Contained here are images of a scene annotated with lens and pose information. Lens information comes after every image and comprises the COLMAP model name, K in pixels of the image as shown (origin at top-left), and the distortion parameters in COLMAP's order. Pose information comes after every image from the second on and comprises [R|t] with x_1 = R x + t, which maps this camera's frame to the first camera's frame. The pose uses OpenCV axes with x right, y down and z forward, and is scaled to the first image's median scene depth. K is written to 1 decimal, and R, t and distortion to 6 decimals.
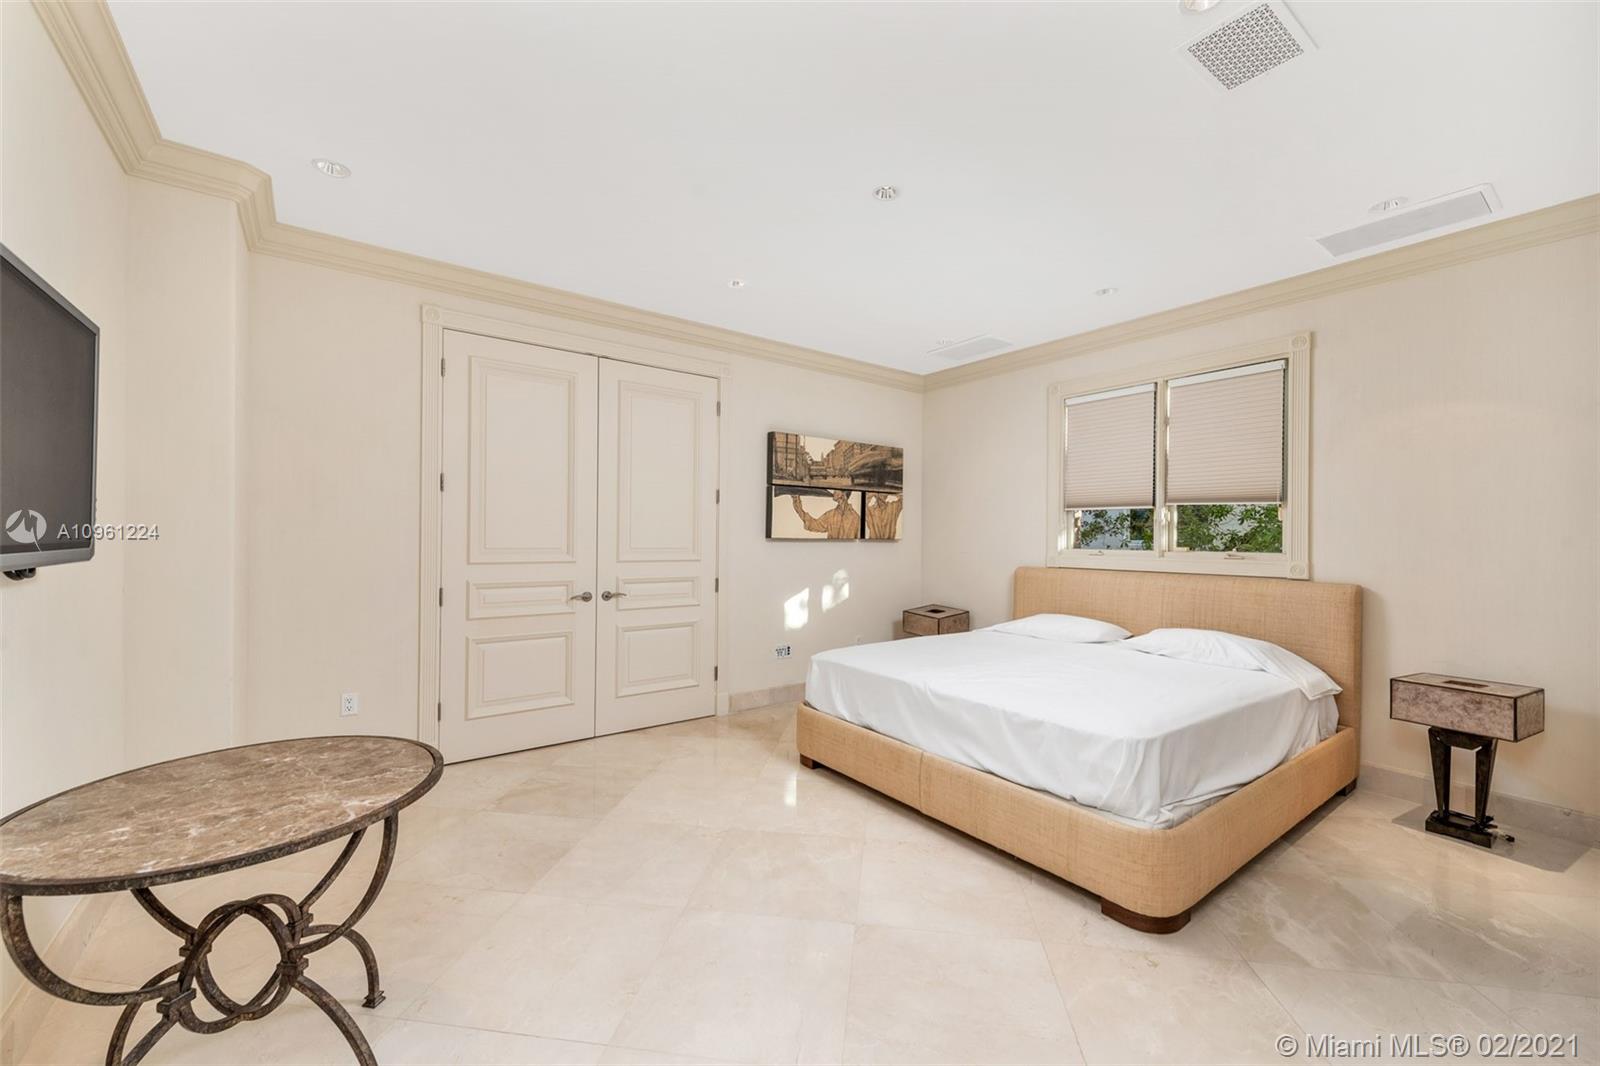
lens RADIAL K [[628.6, 0, 818.0], [0, 628.6, 531.3], [0, 0, 1]] dist [0.000615, 0.000098]
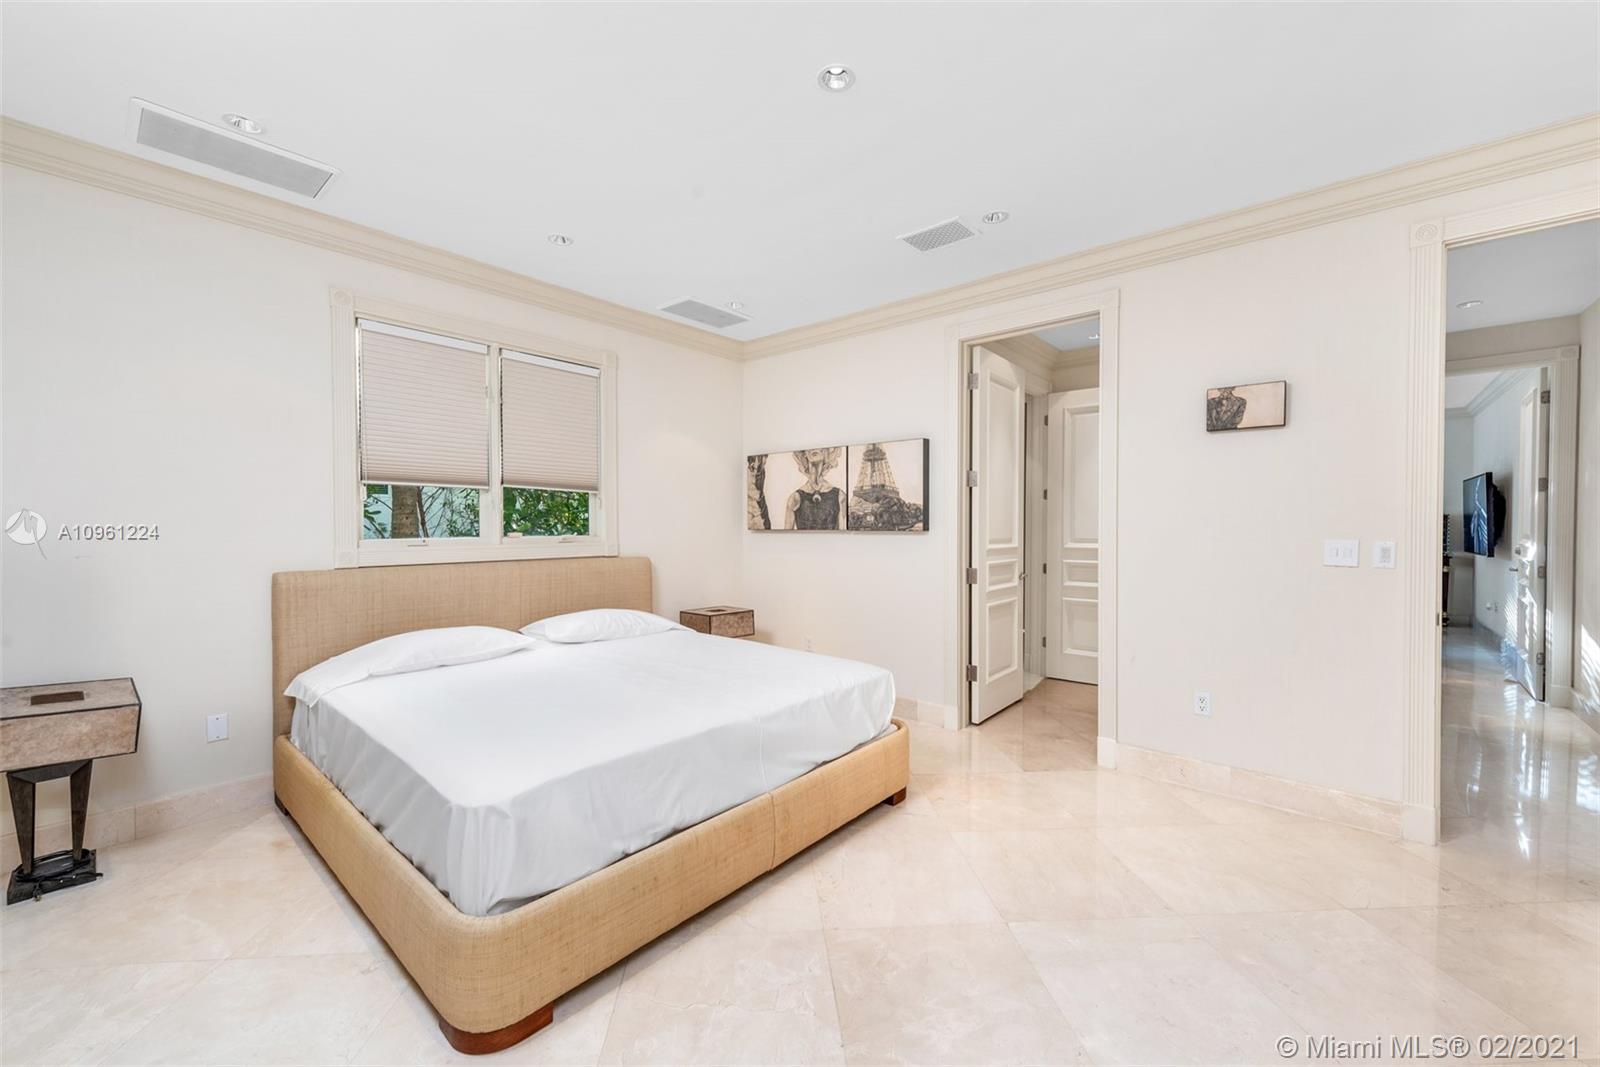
lens RADIAL K [[628.6, 0, 818.0], [0, 628.6, 531.8], [0, 0, 1]] dist [0.000615, 0.000098]
pose [[-0.217715, 0.002019, 0.976010, -0.461580], [0.005219, 0.999986, -0.000905, 0.024416], [-0.975998, 0.004896, -0.217723, 0.856537]]
